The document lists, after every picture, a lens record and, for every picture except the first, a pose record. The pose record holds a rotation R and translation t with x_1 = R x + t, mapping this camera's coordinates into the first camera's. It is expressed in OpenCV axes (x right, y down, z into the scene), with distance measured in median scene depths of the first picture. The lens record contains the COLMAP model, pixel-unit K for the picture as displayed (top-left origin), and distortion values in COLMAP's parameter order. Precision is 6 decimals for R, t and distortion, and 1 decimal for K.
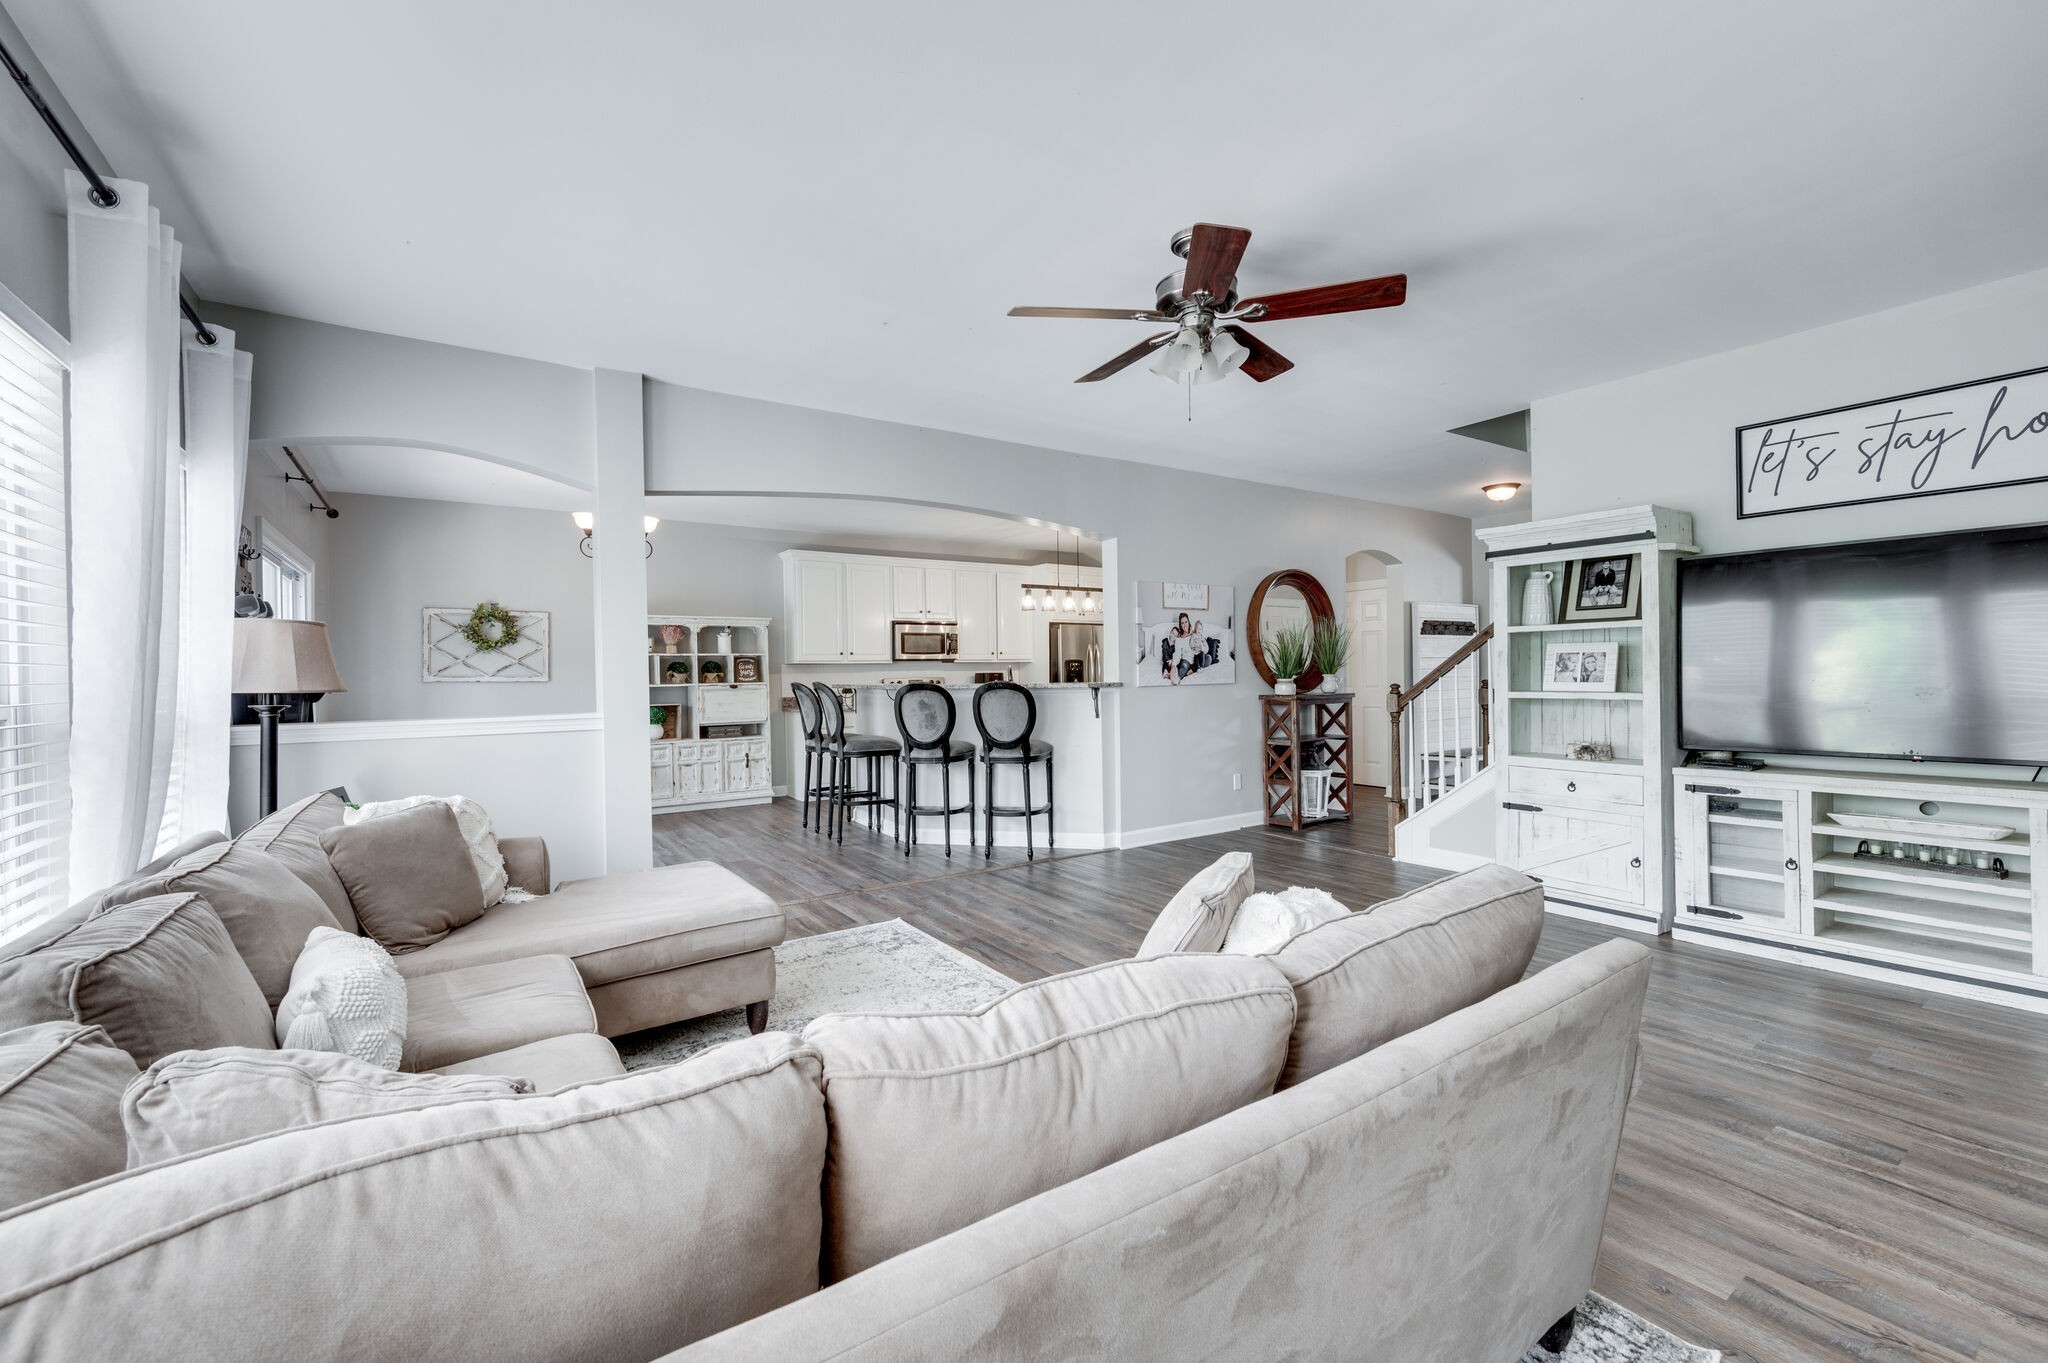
lens RADIAL K [[833.4, 0, 1031.6], [0, 833.4, 671.3], [0, 0, 1]] dist [0.001777, 0.000158]
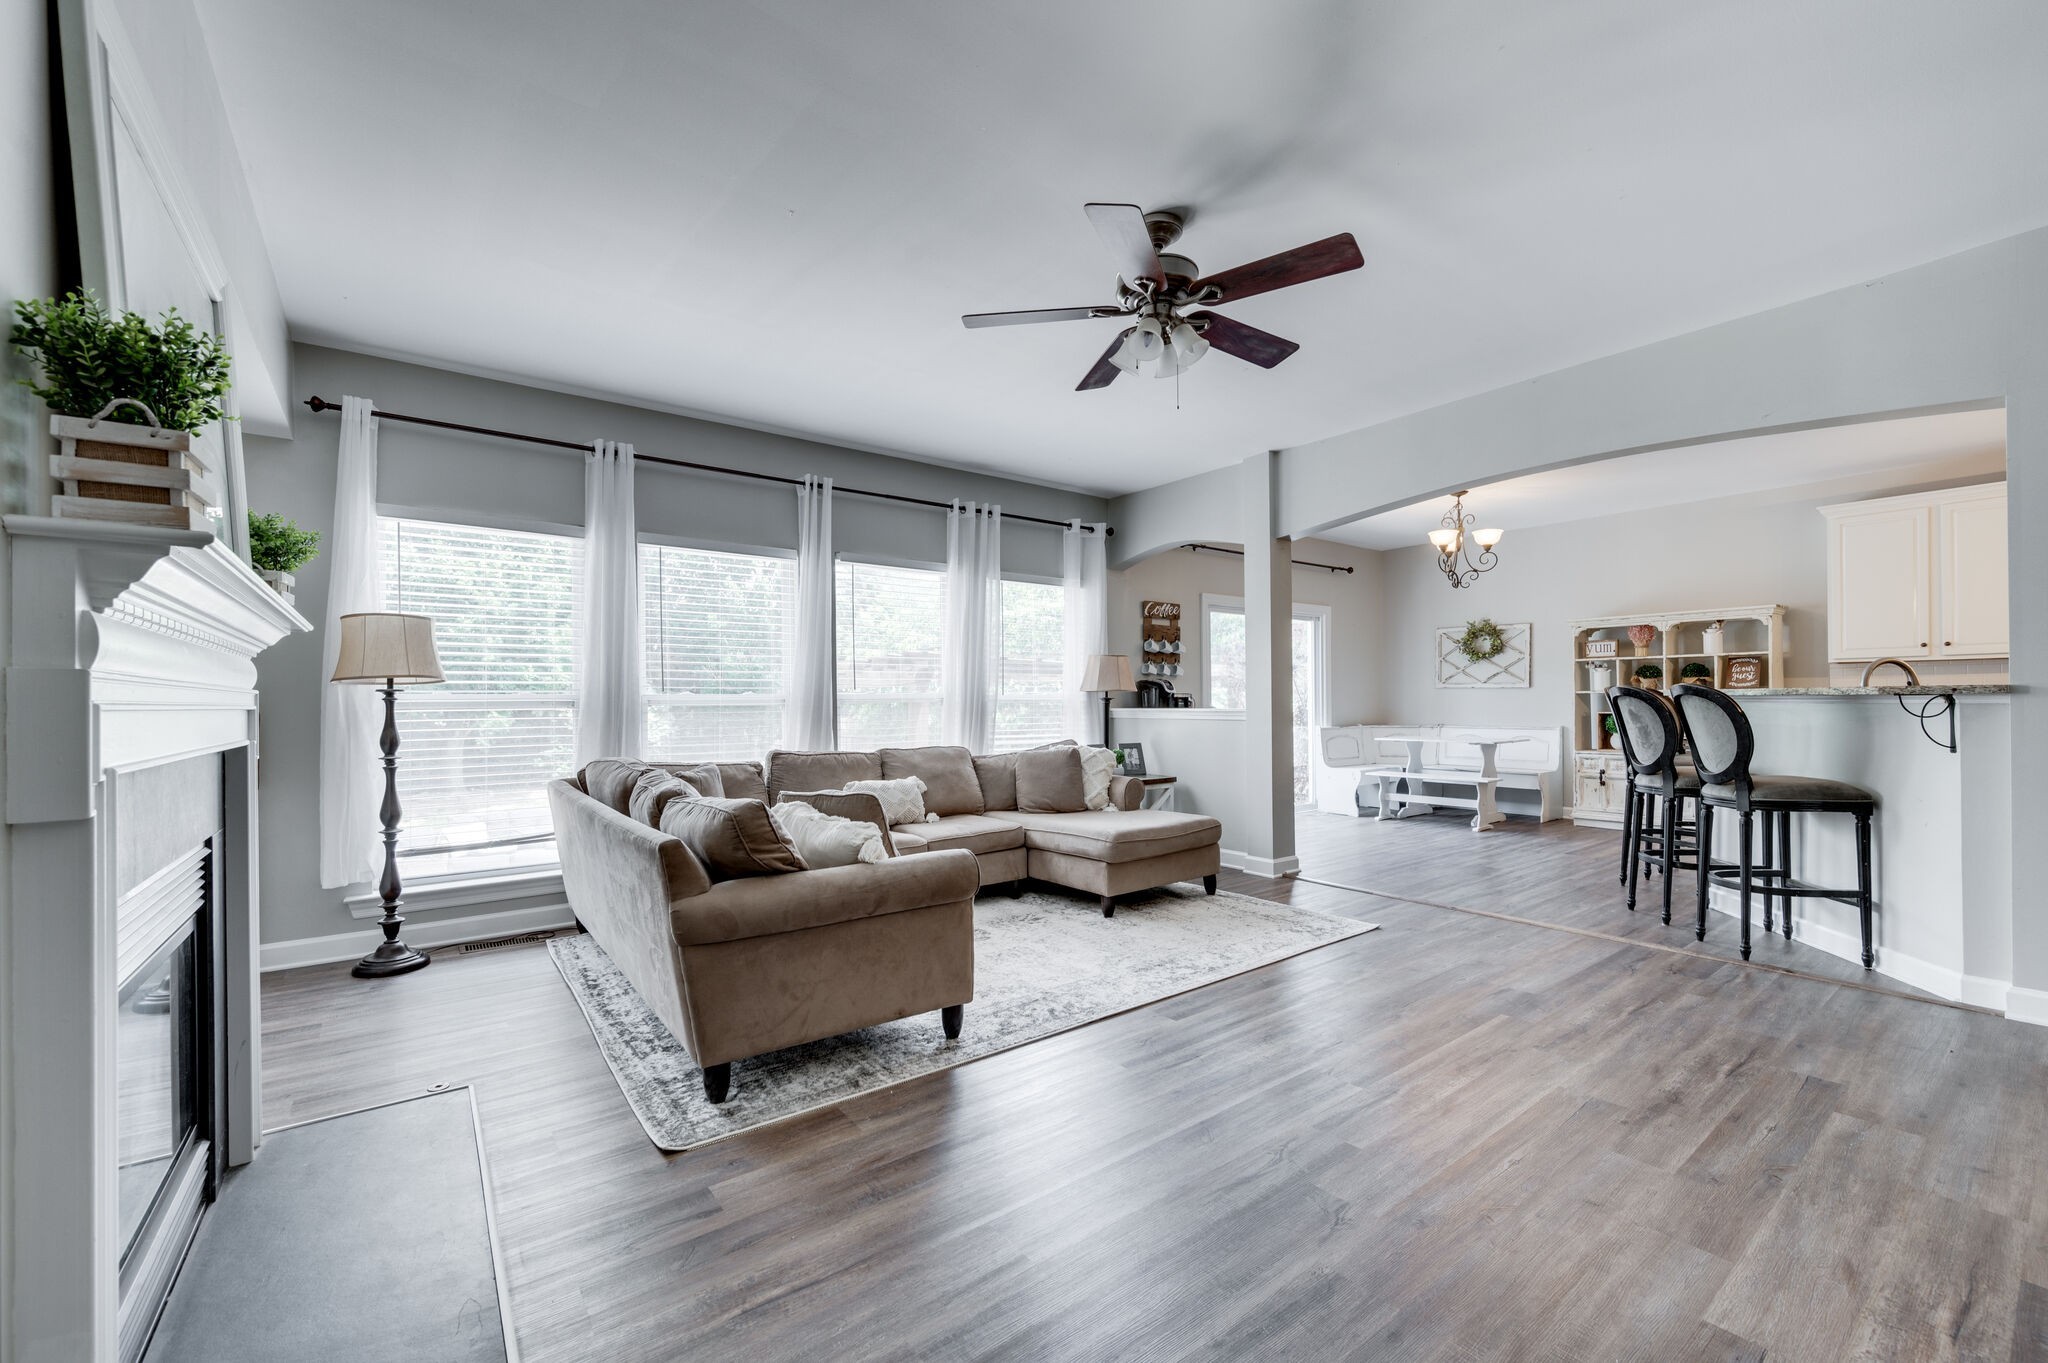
lens RADIAL K [[833.4, 0, 1039.8], [0, 833.4, 695.7], [0, 0, 1]] dist [0.001777, 0.000158]
pose [[0.061607, 0.005961, -0.998083, 0.471494], [0.009396, 0.999934, 0.006552, 0.010009], [0.998056, -0.009782, 0.061547, 0.323431]]
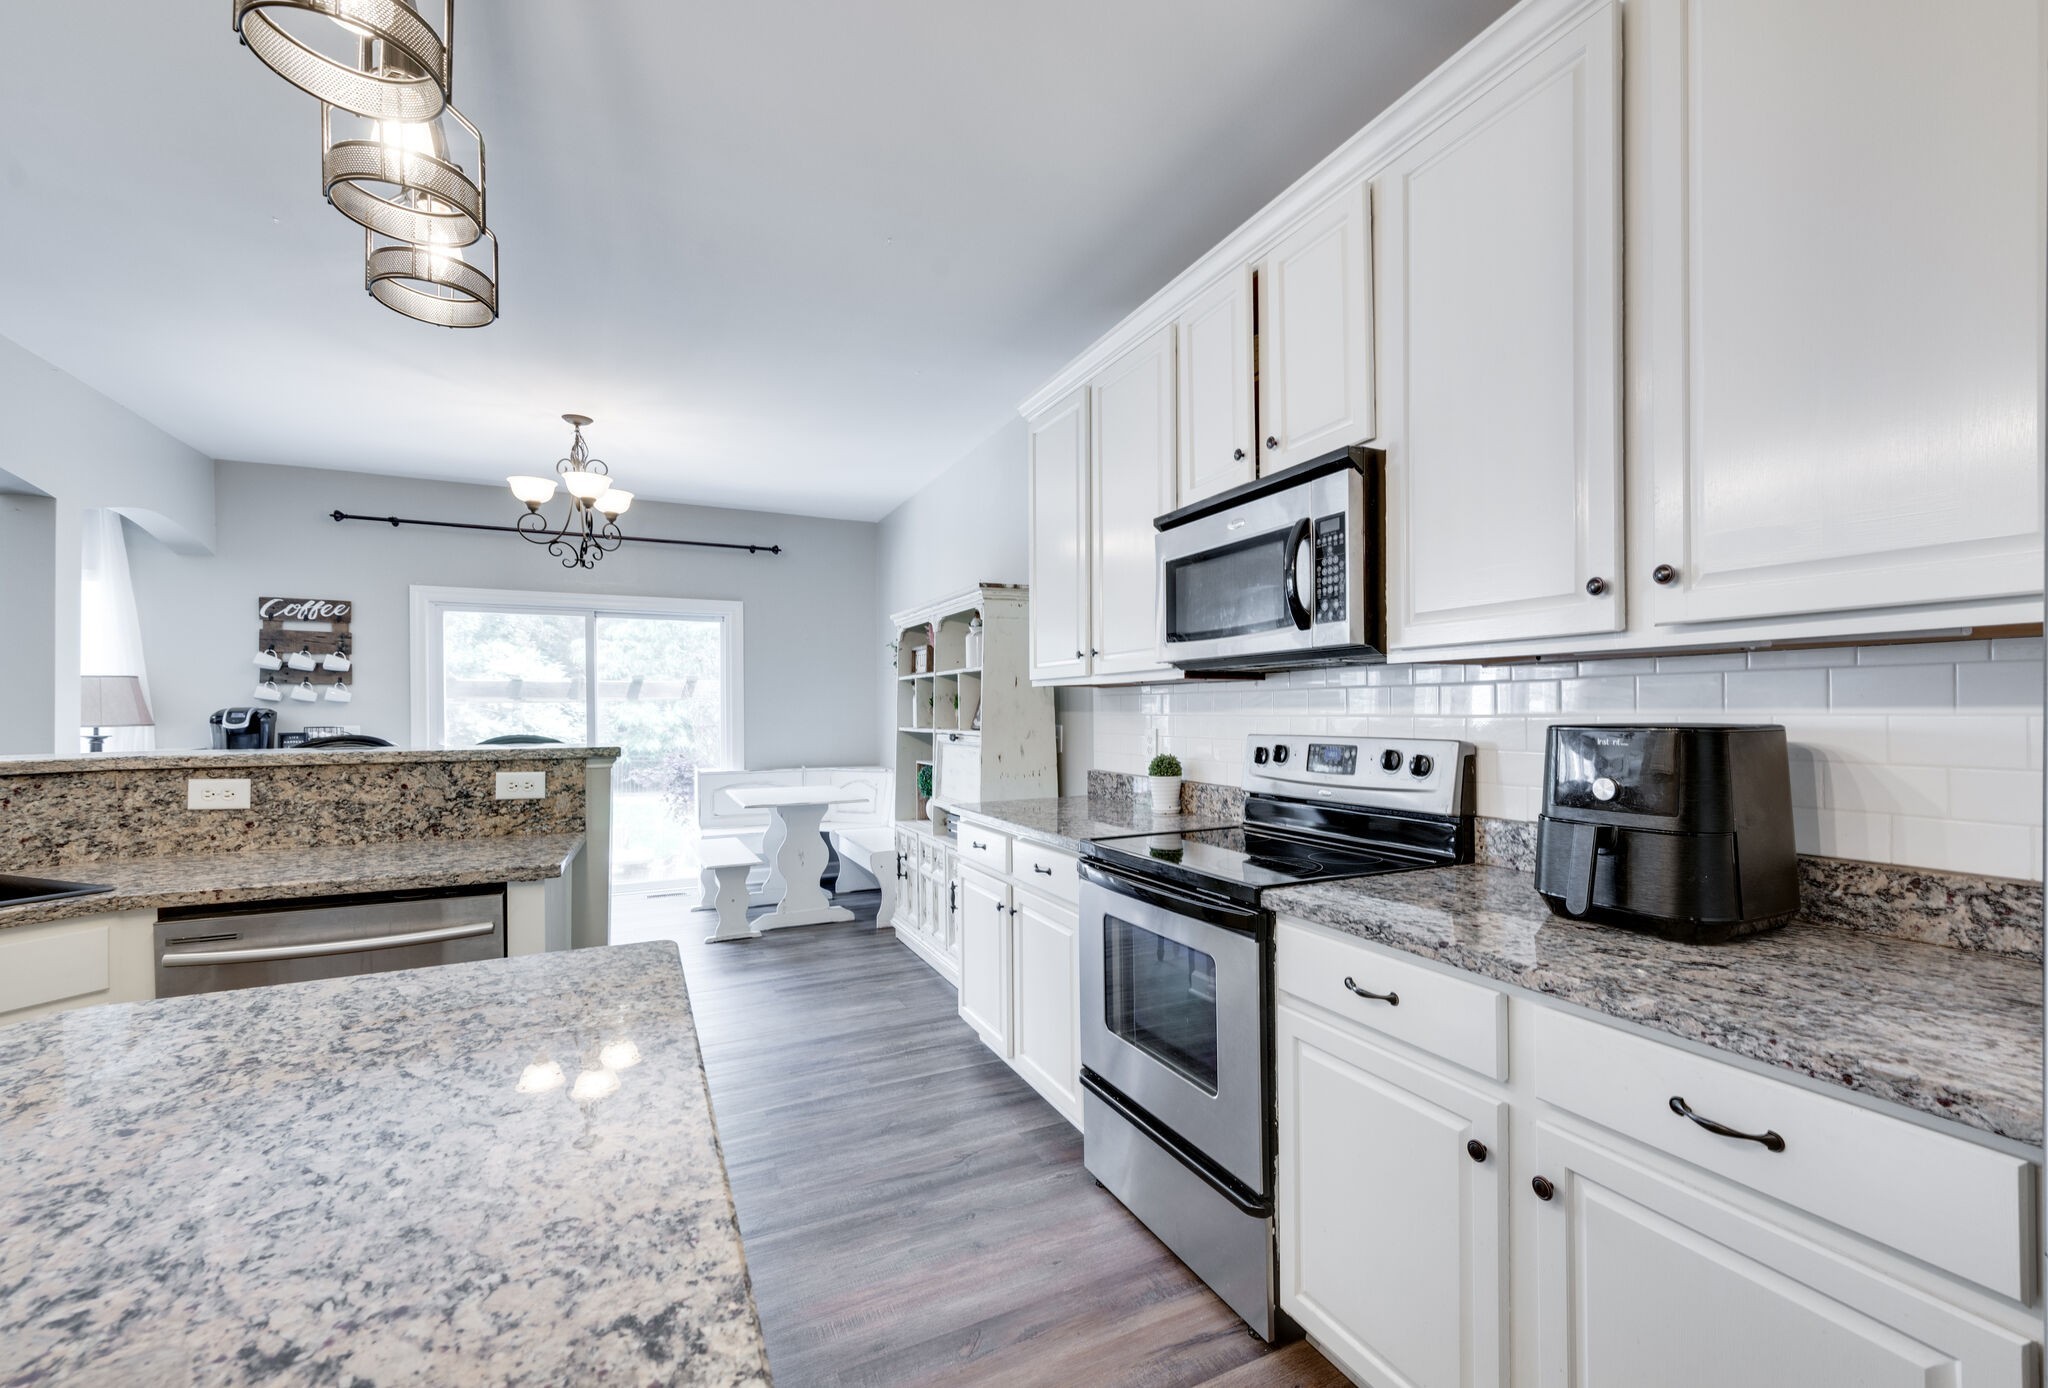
lens RADIAL K [[865.0, 0, 1079.8], [0, 865.0, 714.2], [0, 0, 1]] dist [0.001562, -0.000113]
pose [[-0.110167, 0.016951, -0.993769, 0.150689], [0.007065, 0.999843, 0.016272, -0.002205], [0.993888, -0.005228, -0.110269, 1.264709]]
